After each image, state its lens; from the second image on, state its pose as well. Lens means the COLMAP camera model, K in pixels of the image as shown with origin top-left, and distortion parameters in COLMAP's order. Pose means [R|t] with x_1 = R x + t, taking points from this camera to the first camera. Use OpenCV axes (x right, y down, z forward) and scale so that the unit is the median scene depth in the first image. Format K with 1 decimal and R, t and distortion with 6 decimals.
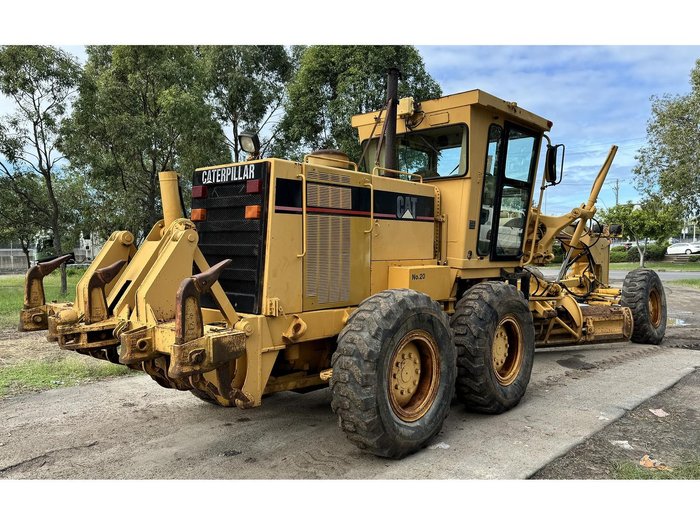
lens RADIAL K [[557.5, 0, 350.0], [0, 557.5, 262.5], [0, 0, 1]] dist [0.088134, -0.149552]
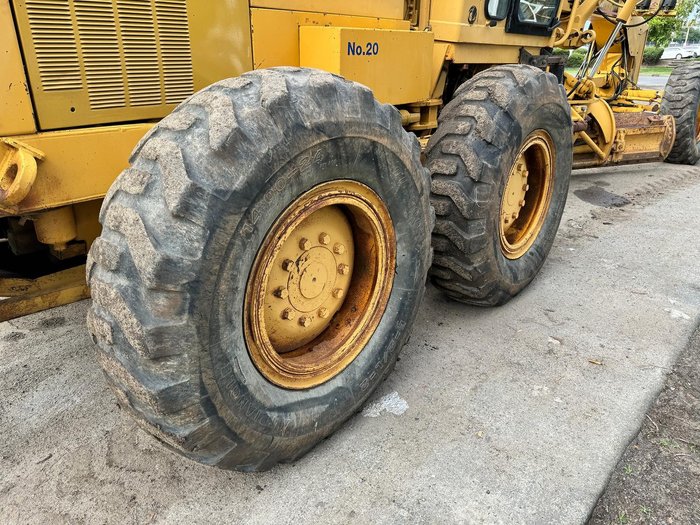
lens RADIAL K [[498.8, 0, 350.0], [0, 498.8, 262.5], [0, 0, 1]] dist [0.045726, -0.071289]
pose [[0.999939, -0.004554, 0.010047, 0.104414], [0.000662, 0.933910, 0.357507, 0.040710], [-0.011011, -0.357479, 0.933856, 0.537372]]
